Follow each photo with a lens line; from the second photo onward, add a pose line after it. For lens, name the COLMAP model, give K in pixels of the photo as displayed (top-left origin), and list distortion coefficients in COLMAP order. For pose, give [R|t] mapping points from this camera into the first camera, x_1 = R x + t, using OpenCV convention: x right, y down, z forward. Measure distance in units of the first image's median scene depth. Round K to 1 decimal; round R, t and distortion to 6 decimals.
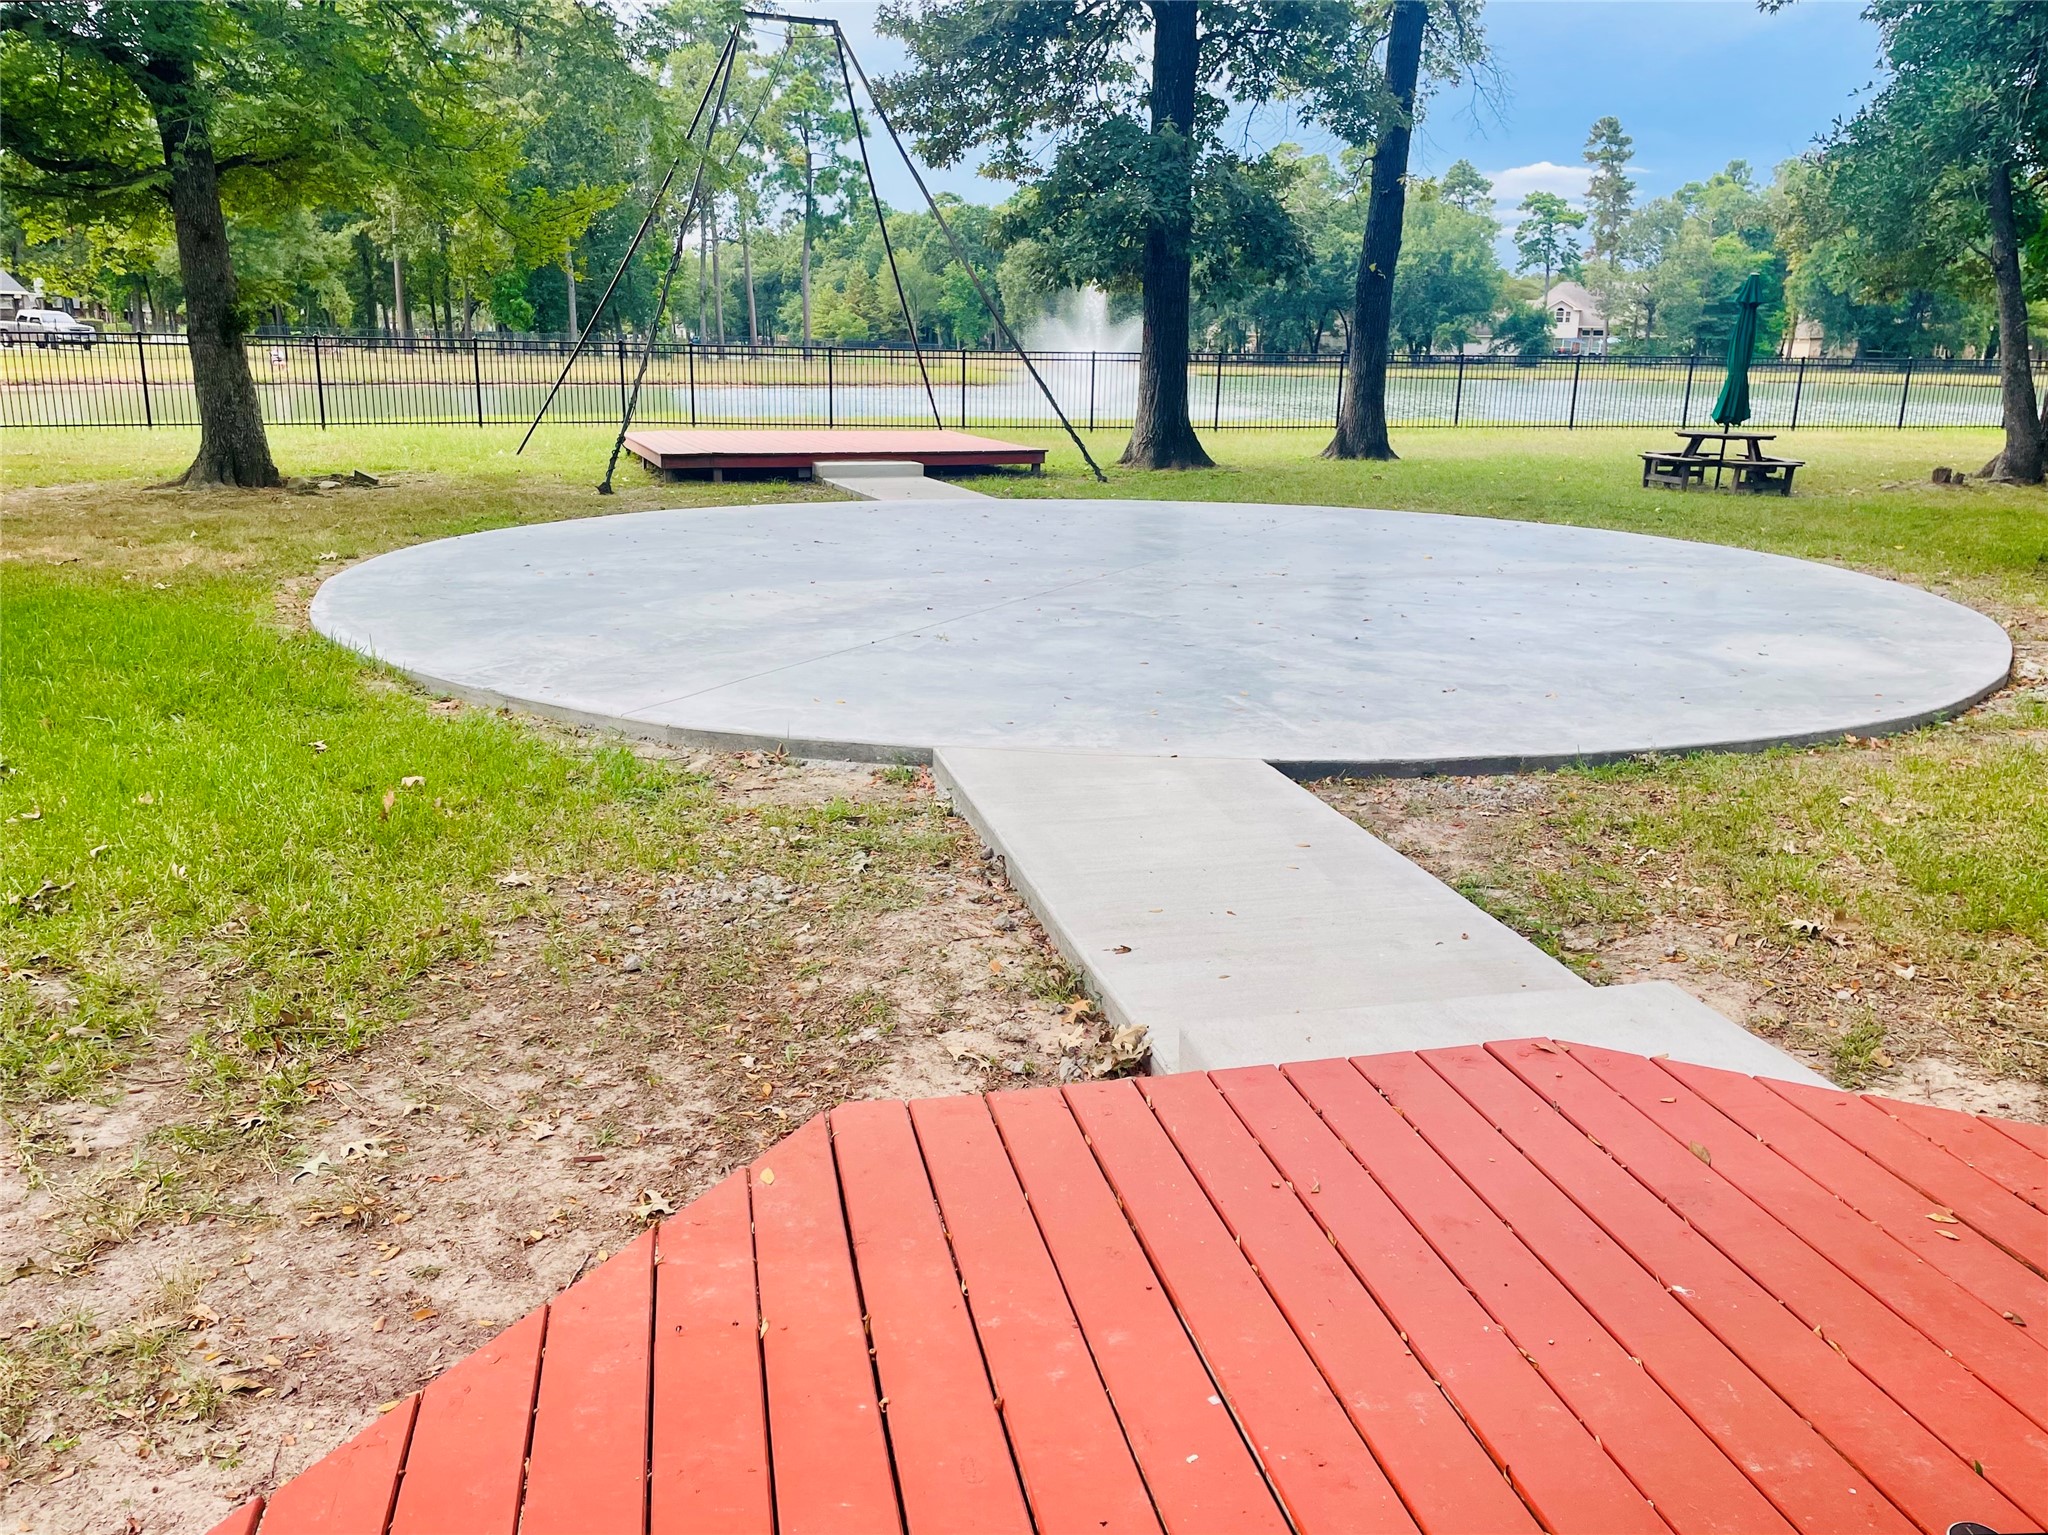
lens RADIAL K [[1571.4, 0, 1019.6], [0, 1571.4, 777.3], [0, 0, 1]] dist [0.115461, -0.158247]
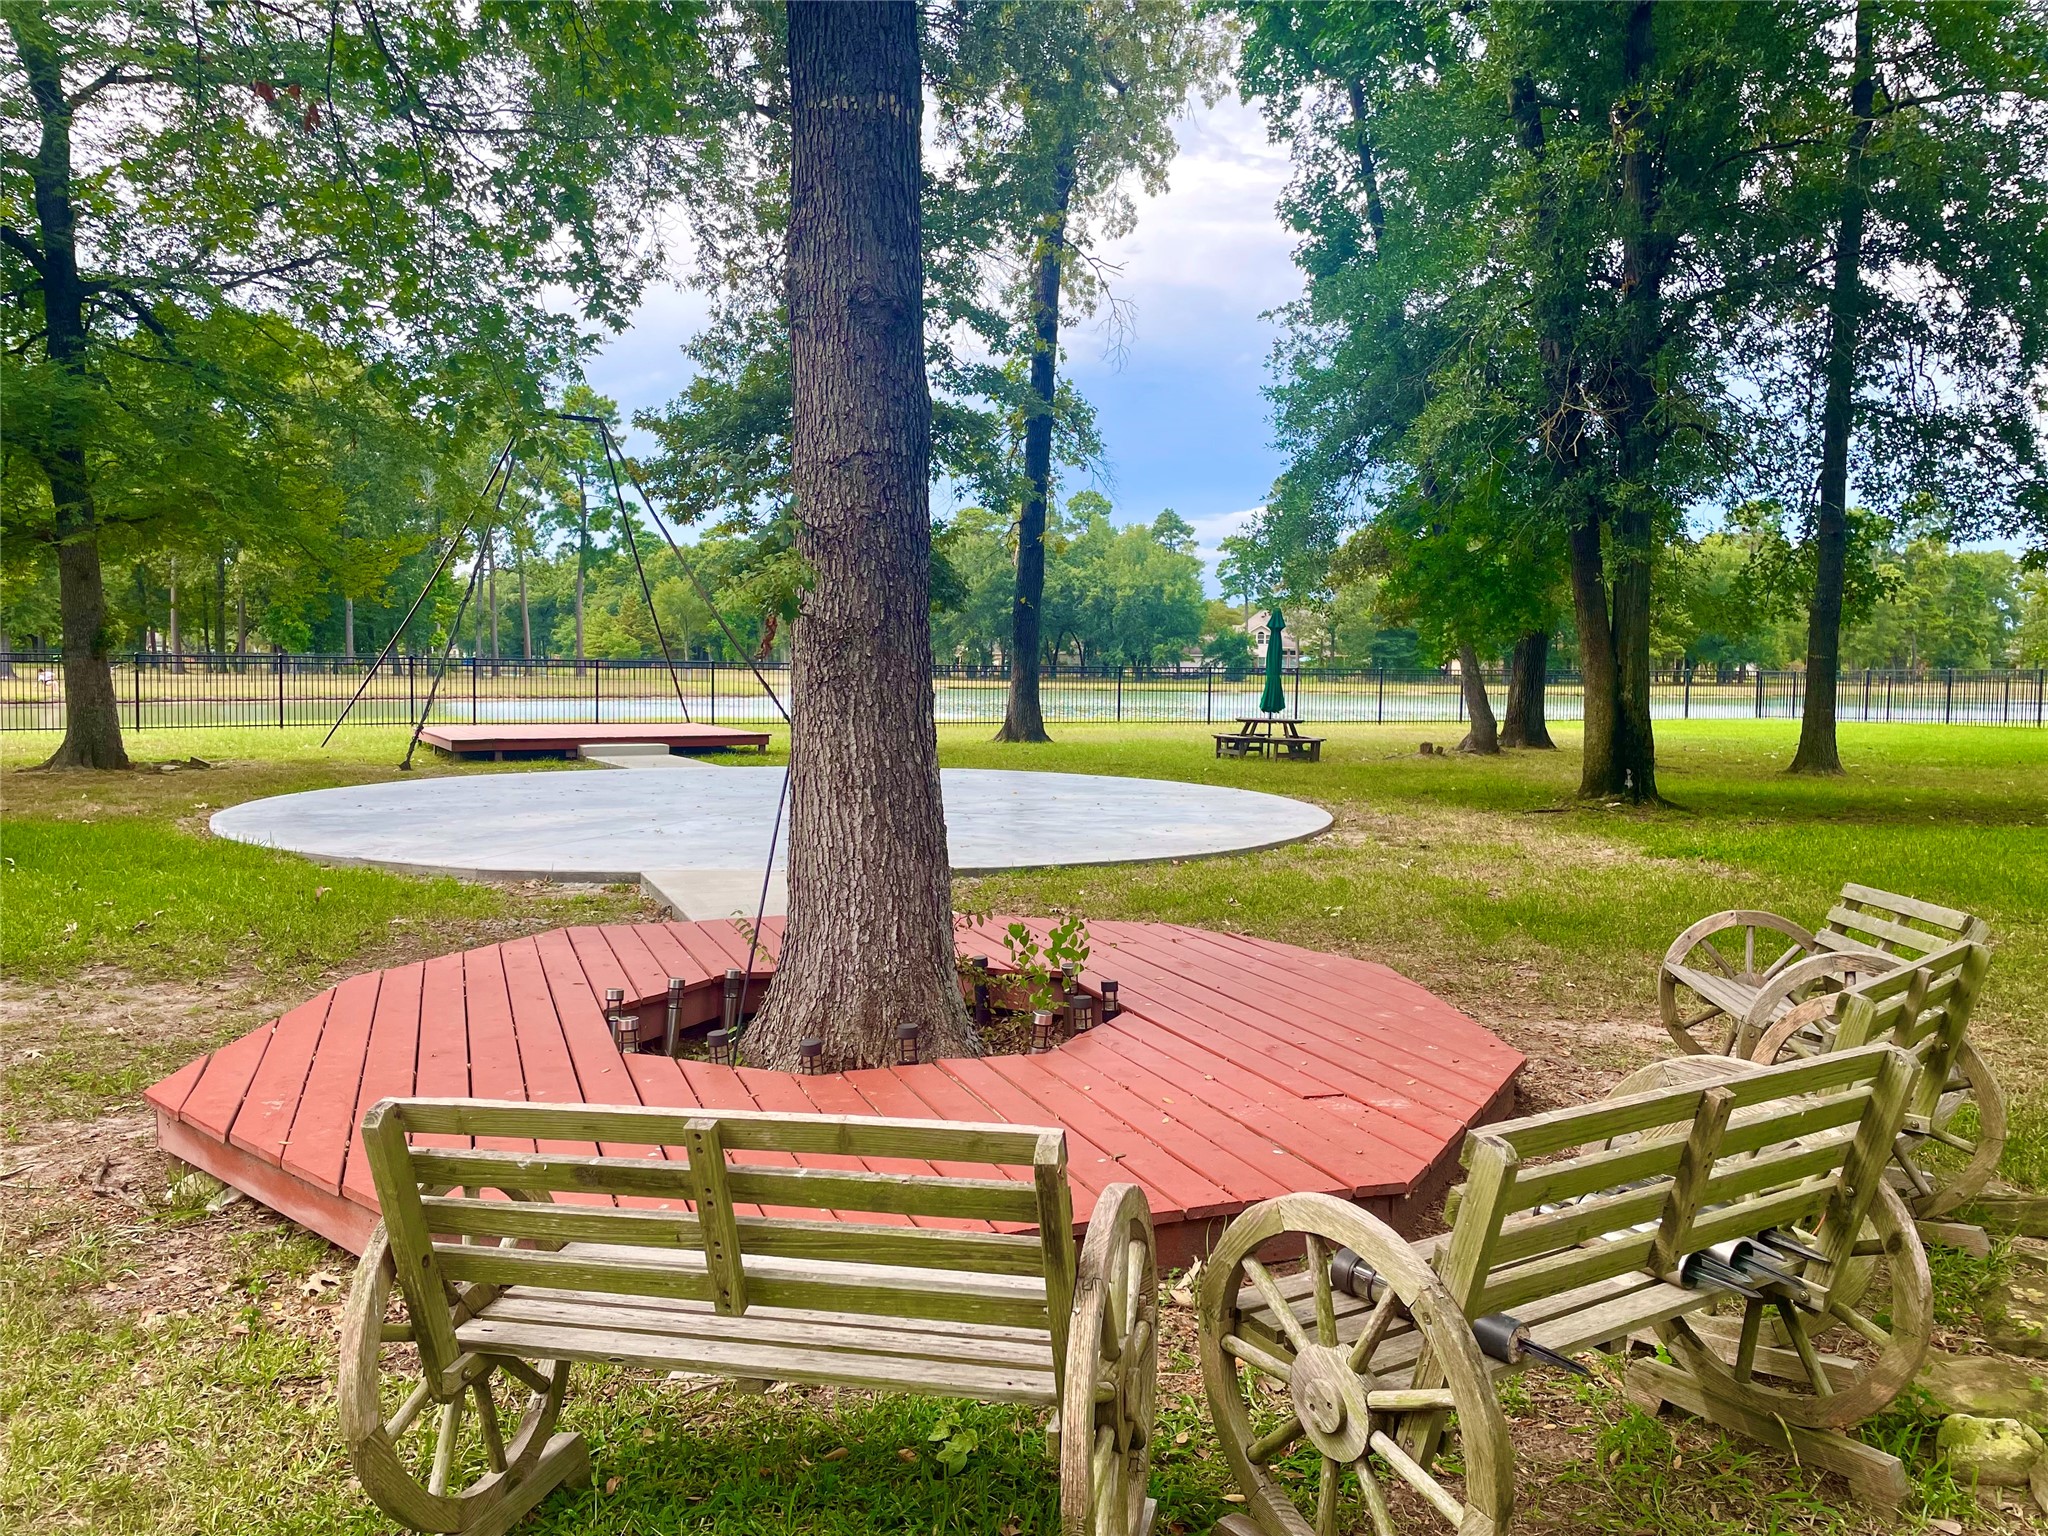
lens RADIAL K [[1571.4, 0, 1019.6], [0, 1571.4, 777.8], [0, 0, 1]] dist [0.115461, -0.158247]
pose [[0.990160, -0.014241, 0.139212, 0.011740], [0.040830, 0.980922, -0.190065, 0.022987], [-0.133849, 0.193879, 0.971851, -0.076263]]
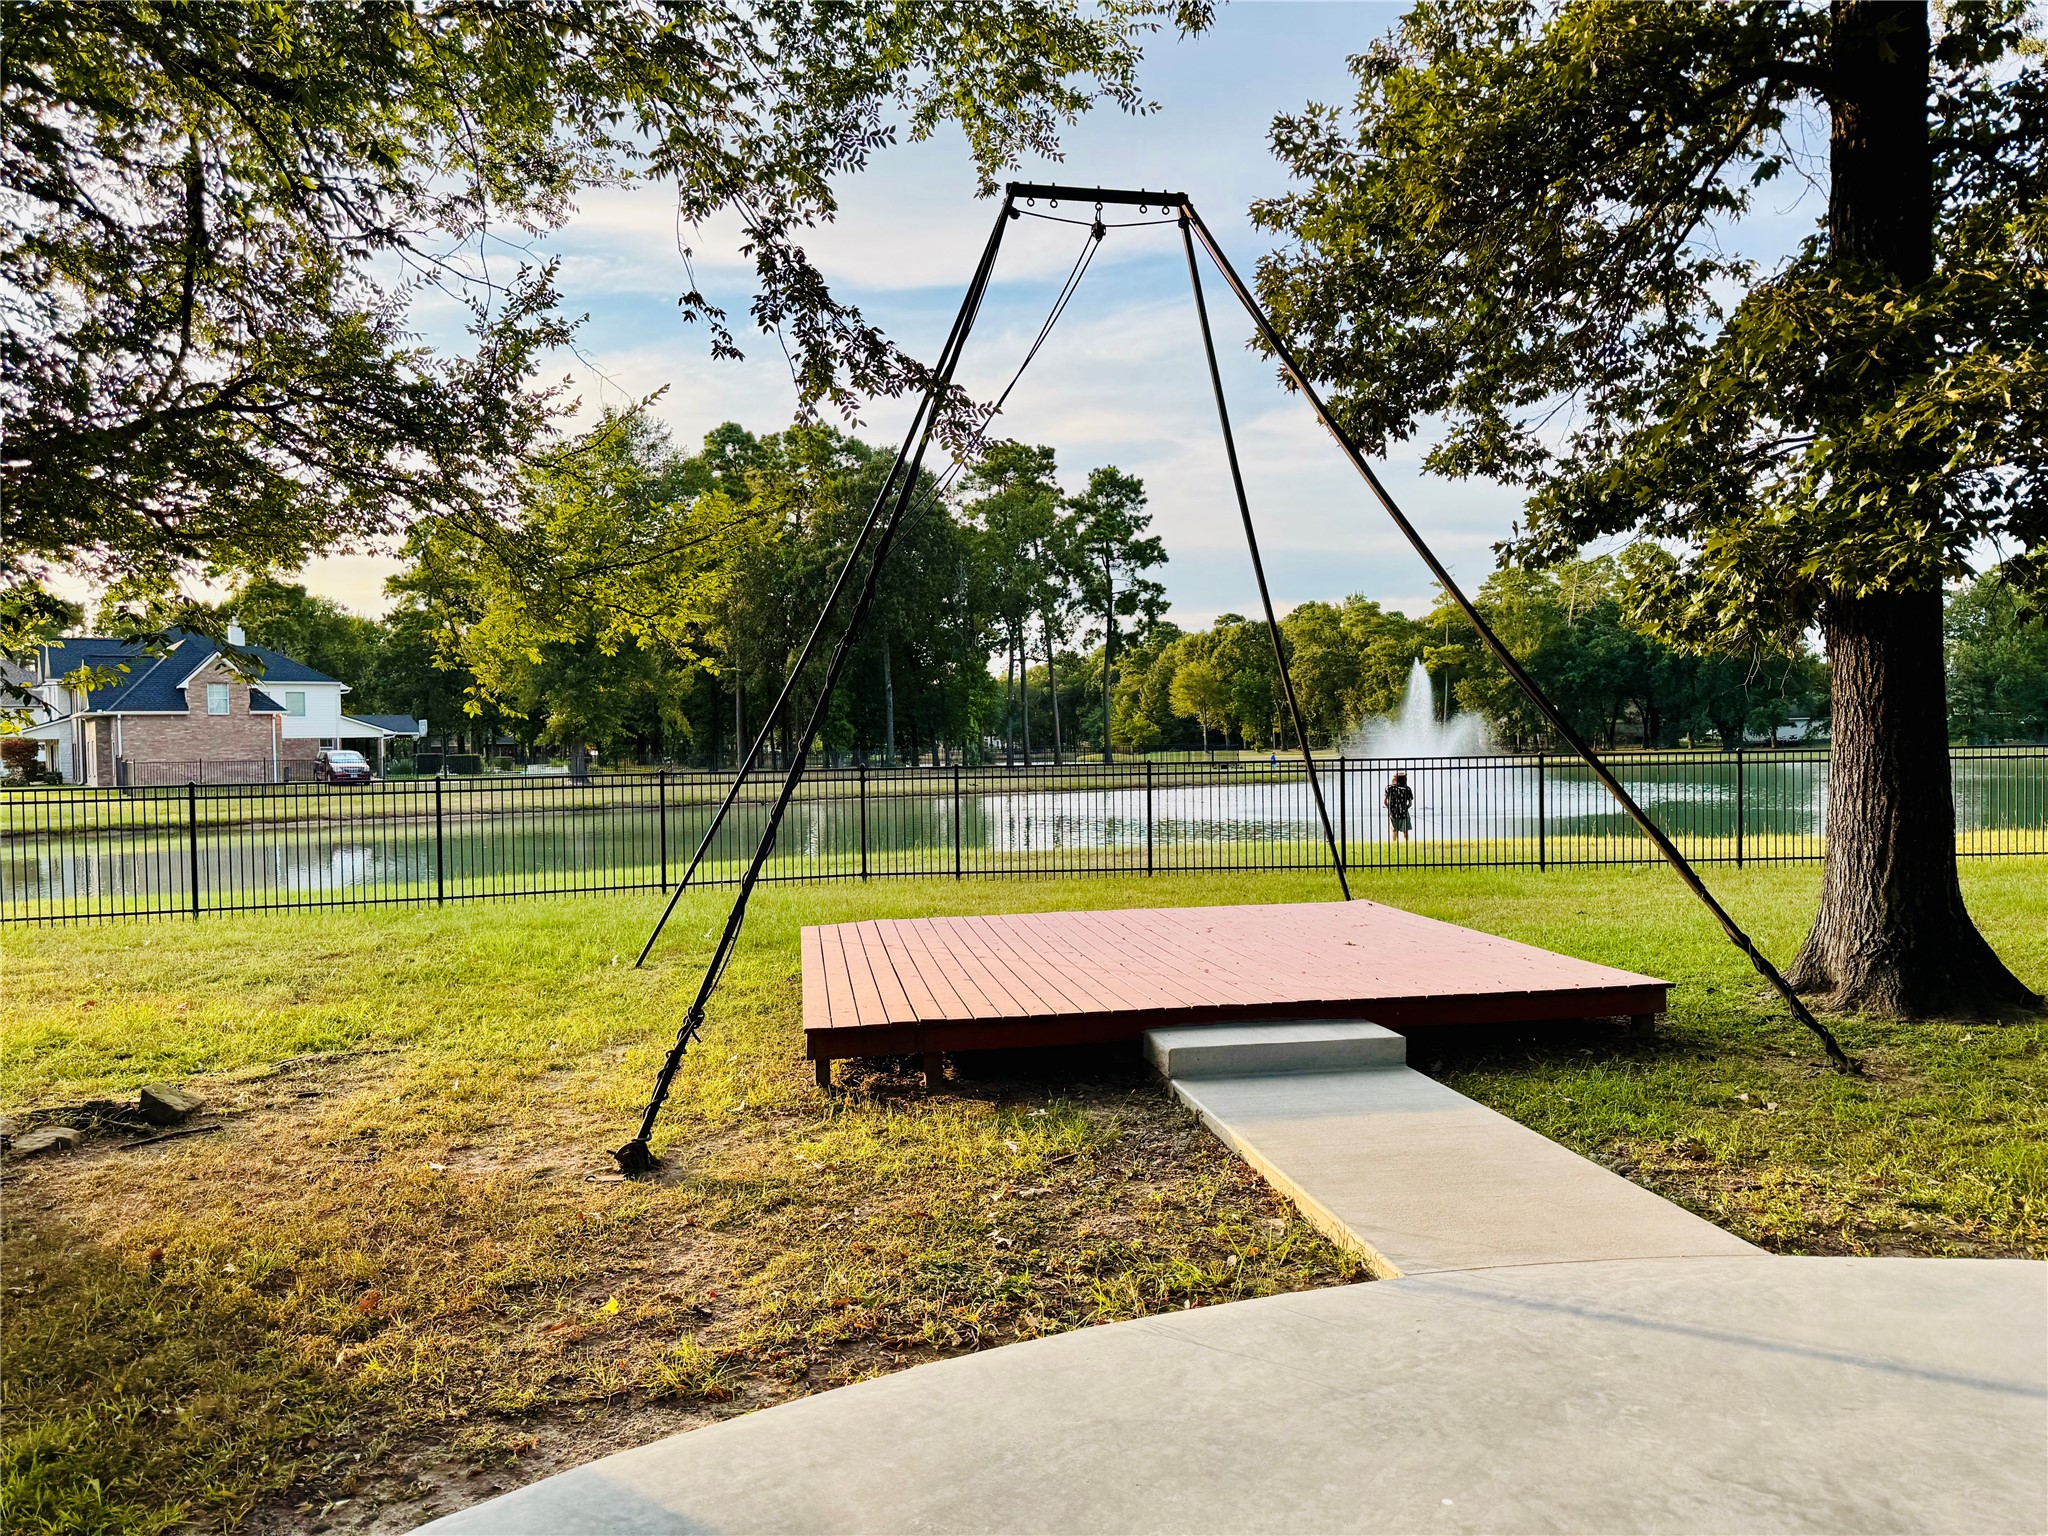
lens RADIAL K [[1367.7, 0, 1054.2], [0, 1367.7, 784.6], [0, 0, 1]] dist [0.001328, -0.018230]
pose [[0.985779, -0.030040, -0.165338, -0.026402], [-0.009700, 0.972080, -0.234449, -0.051660], [0.167764, 0.232718, 0.957965, 0.180023]]
